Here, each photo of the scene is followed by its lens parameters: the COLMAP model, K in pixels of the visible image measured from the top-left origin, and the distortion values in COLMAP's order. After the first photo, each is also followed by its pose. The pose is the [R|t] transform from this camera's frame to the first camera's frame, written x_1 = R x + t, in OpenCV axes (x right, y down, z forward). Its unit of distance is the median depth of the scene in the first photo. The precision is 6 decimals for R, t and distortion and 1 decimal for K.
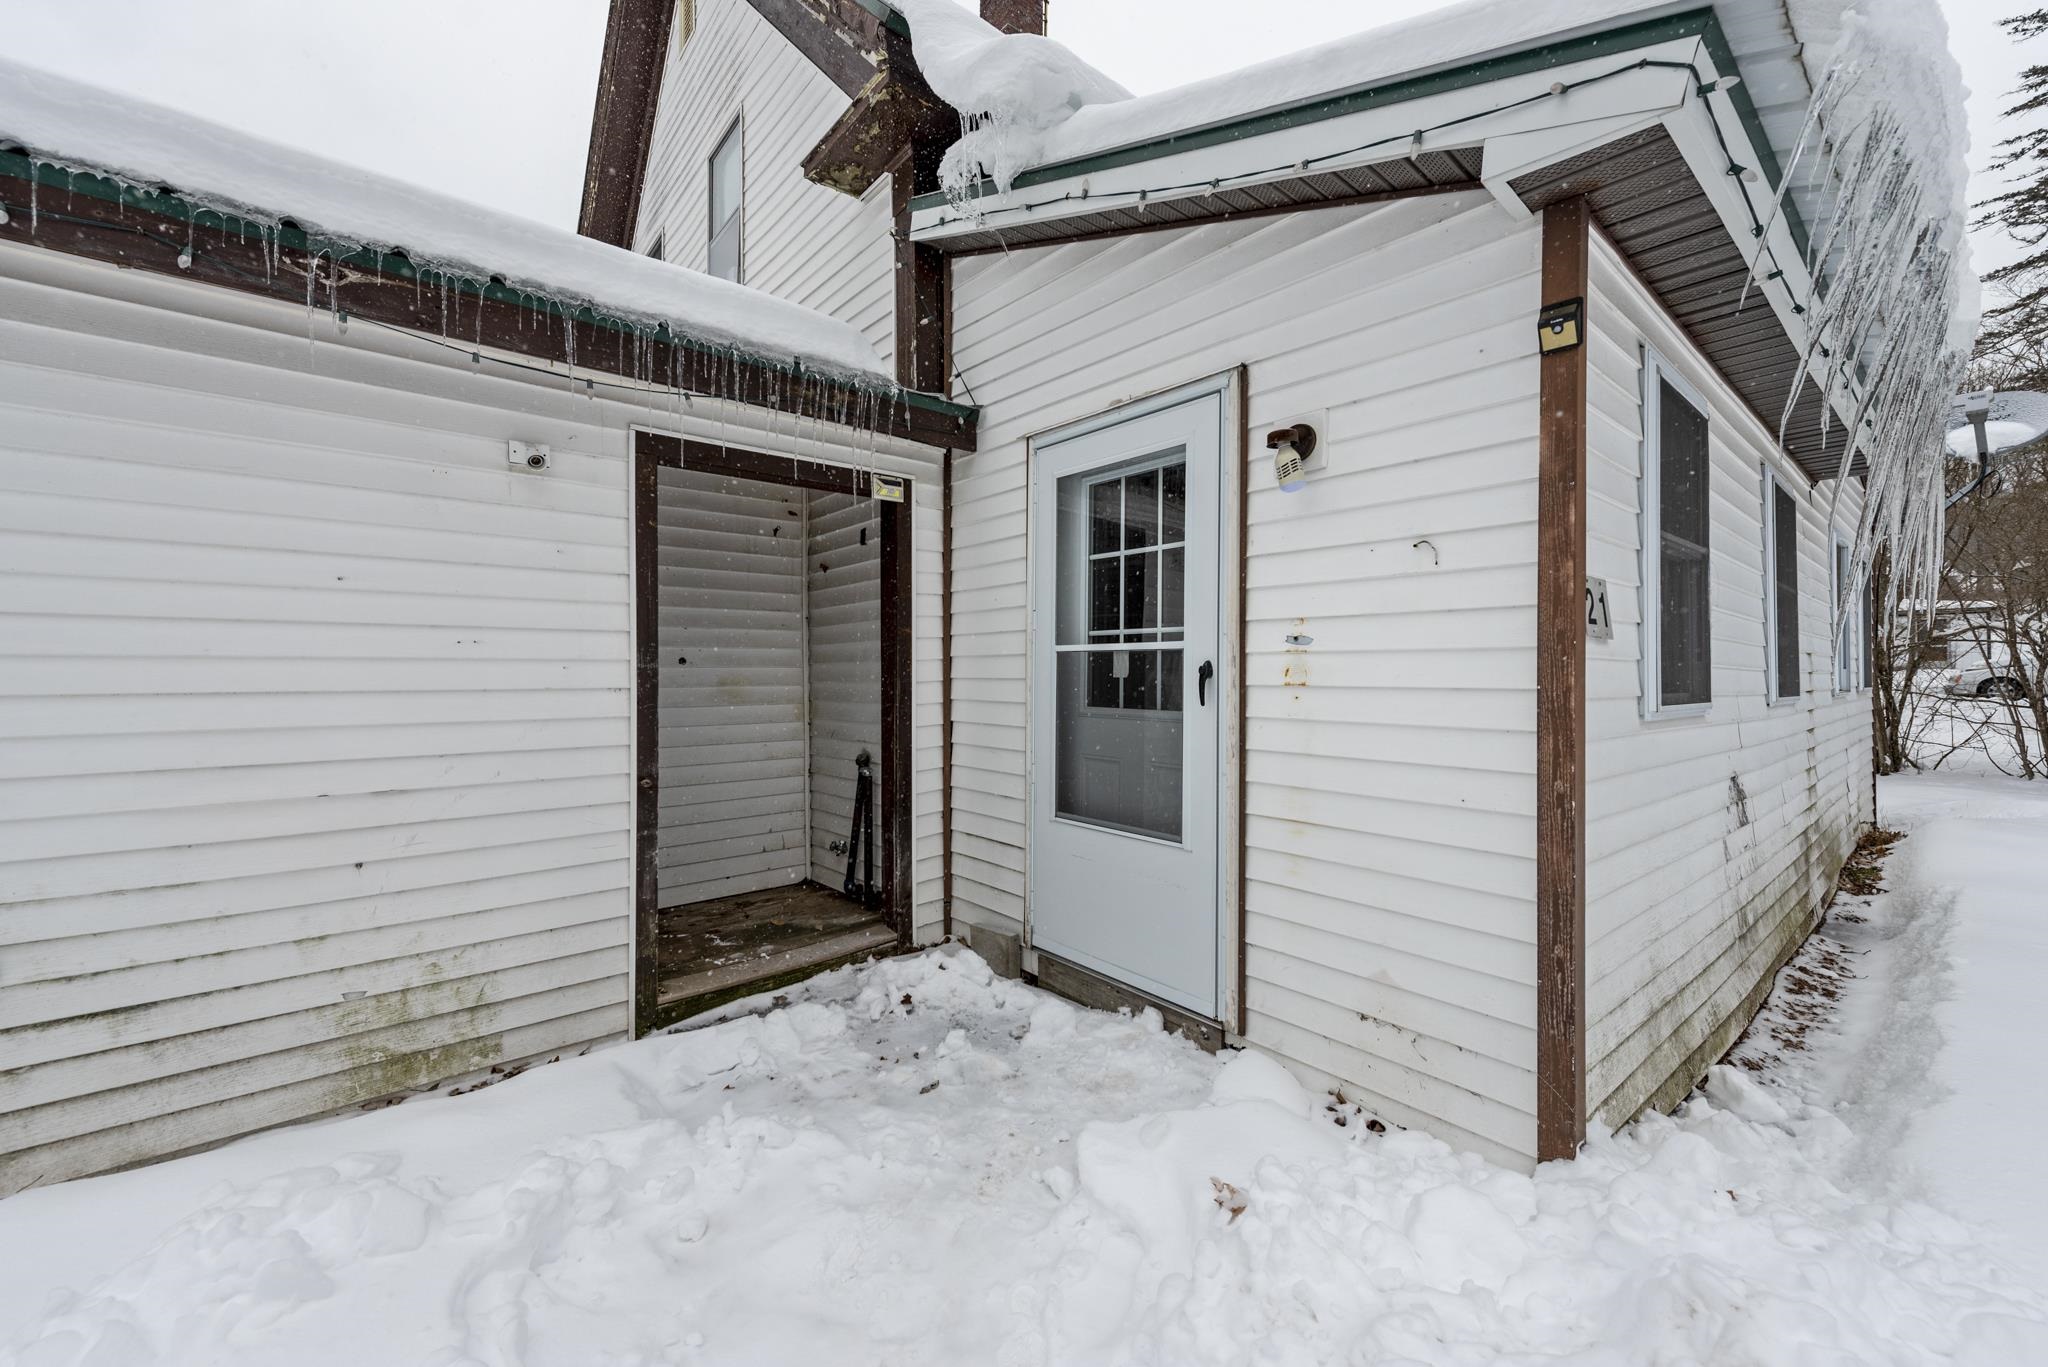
lens RADIAL K [[810.6, 0, 1019.3], [0, 810.6, 664.7], [0, 0, 1]] dist [0.008046, 0.000246]
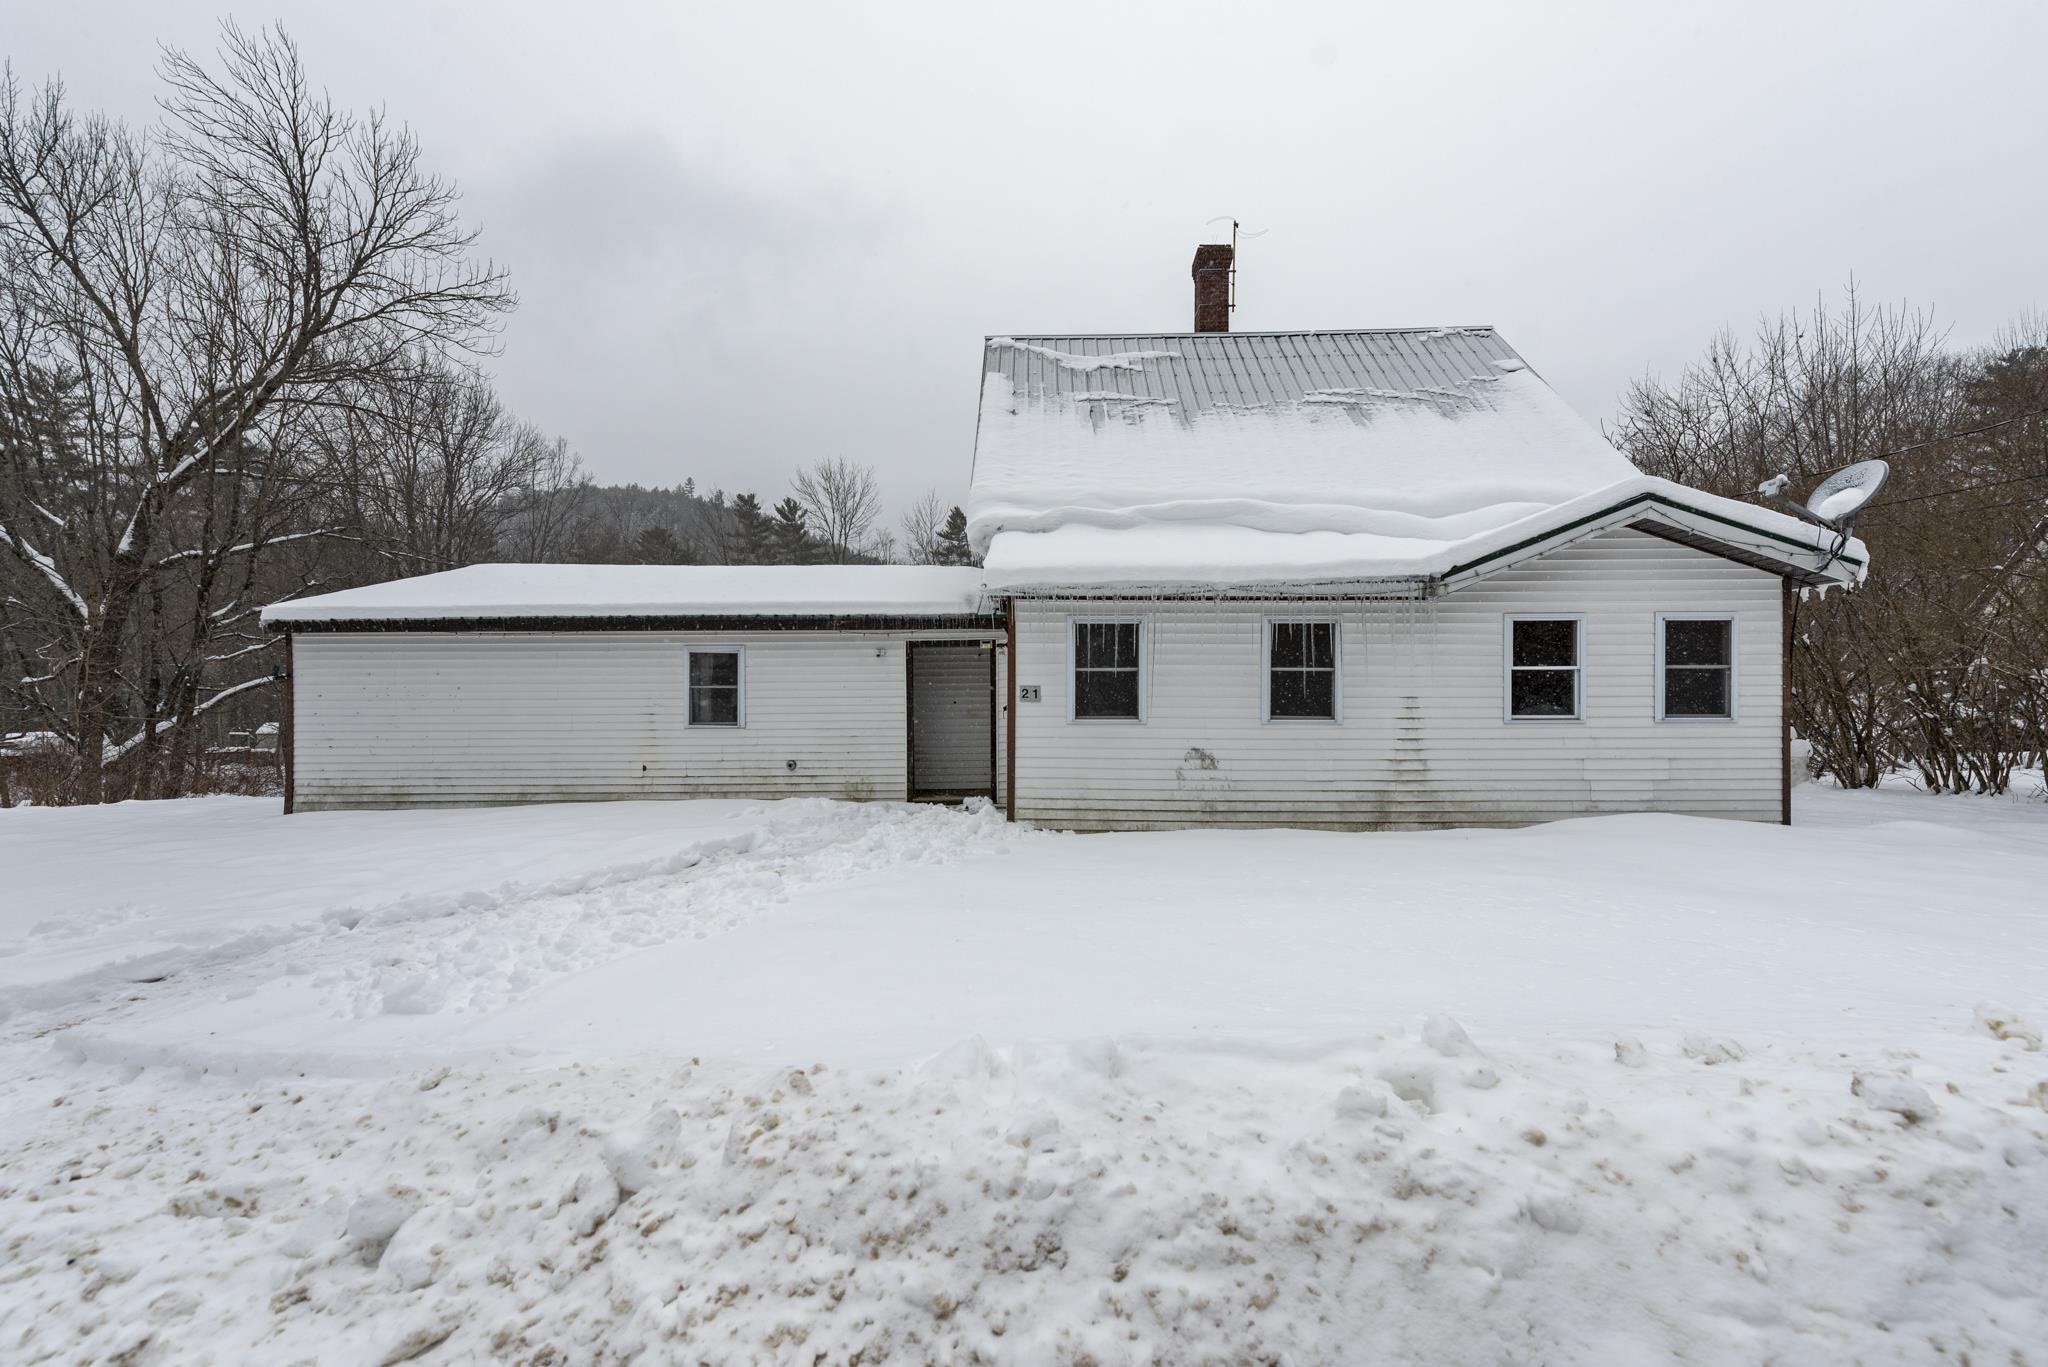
lens RADIAL K [[810.6, 0, 994.4], [0, 810.6, 712.0], [0, 0, 1]] dist [0.008046, 0.000246]
pose [[0.754394, 0.004733, -0.656405, 2.070967], [0.010974, 0.999743, 0.019821, -0.037946], [0.656330, -0.022156, 0.754148, -1.382551]]
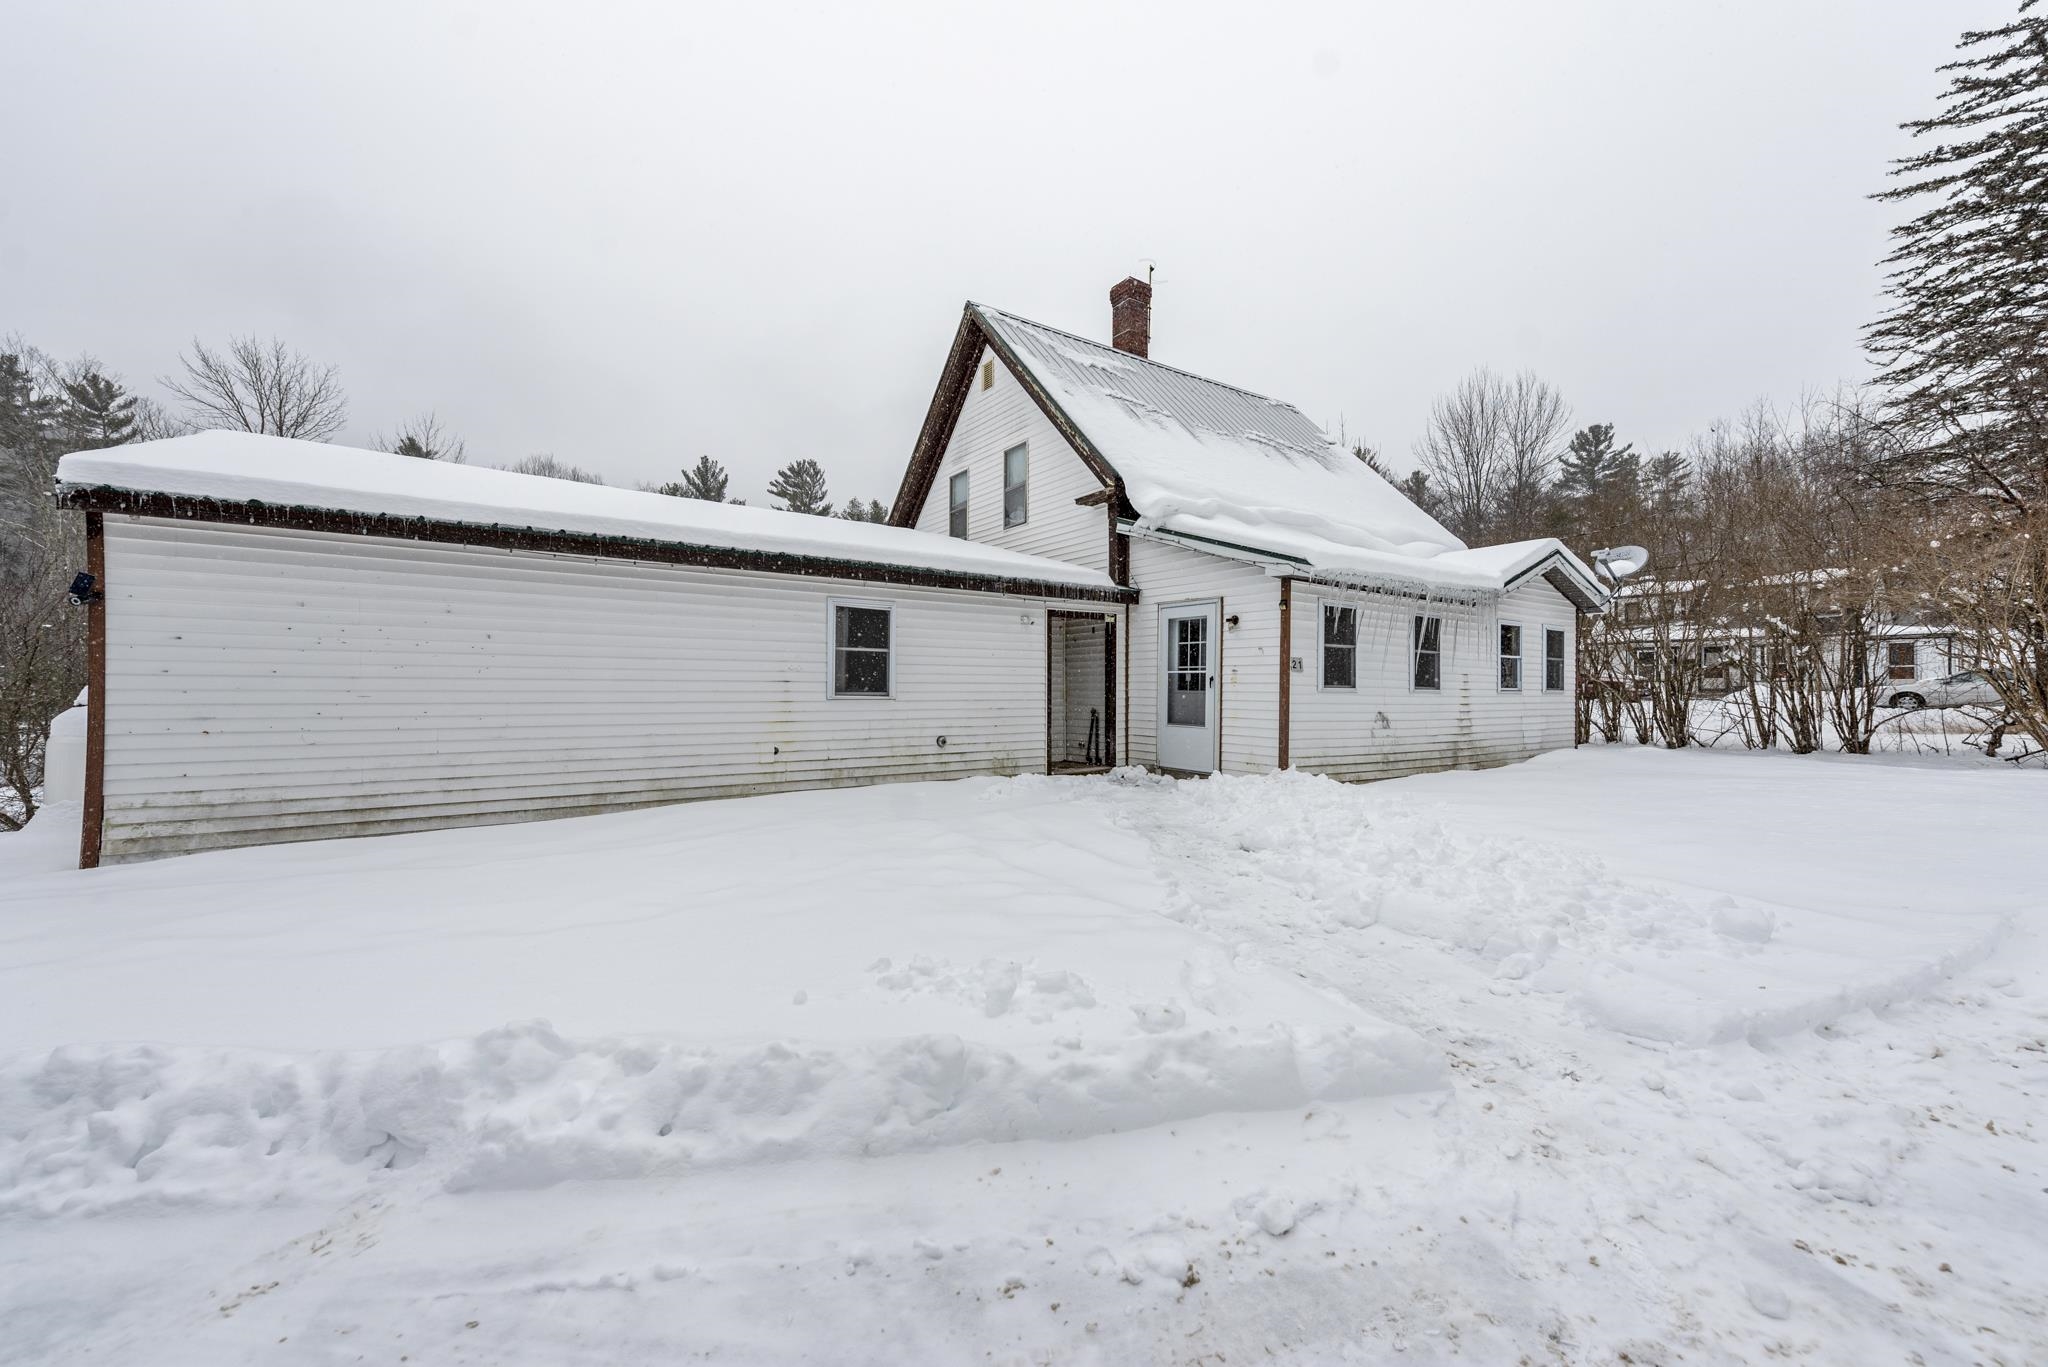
lens RADIAL K [[810.6, 0, 1017.1], [0, 810.6, 691.3], [0, 0, 1]] dist [0.008046, 0.000246]
pose [[0.996480, 0.005394, -0.083654, -0.291468], [-0.004437, 0.999923, 0.011621, 0.021969], [0.083710, -0.011209, 0.996427, -2.343858]]
